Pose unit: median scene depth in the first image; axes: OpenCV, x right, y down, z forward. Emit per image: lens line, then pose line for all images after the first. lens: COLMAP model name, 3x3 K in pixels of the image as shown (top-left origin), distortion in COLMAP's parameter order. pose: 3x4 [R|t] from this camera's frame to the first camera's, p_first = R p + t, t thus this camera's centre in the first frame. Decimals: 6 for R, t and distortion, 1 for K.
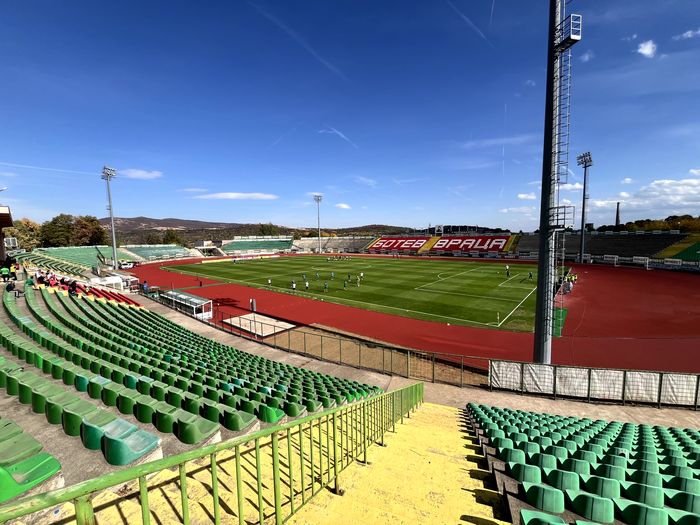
lens RADIAL K [[283.2, 0, 350.2], [0, 283.2, 263.4], [0, 0, 1]] dist [-0.010435, -0.000204]
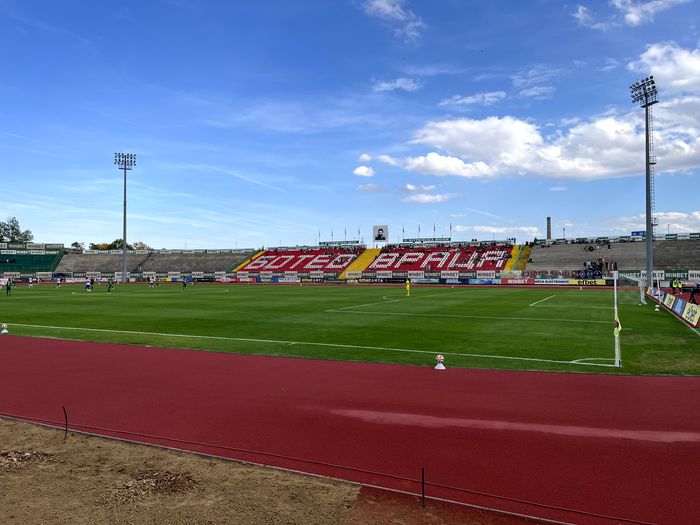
lens RADIAL K [[535.0, 0, 348.7], [0, 535.0, 260.8], [0, 0, 1]] dist [0.023578, -0.008362]
pose [[0.969098, 0.023660, 0.245537, 0.031665], [0.005670, 0.992990, -0.118063, 0.039859], [-0.246609, 0.115807, 0.962171, 0.118929]]
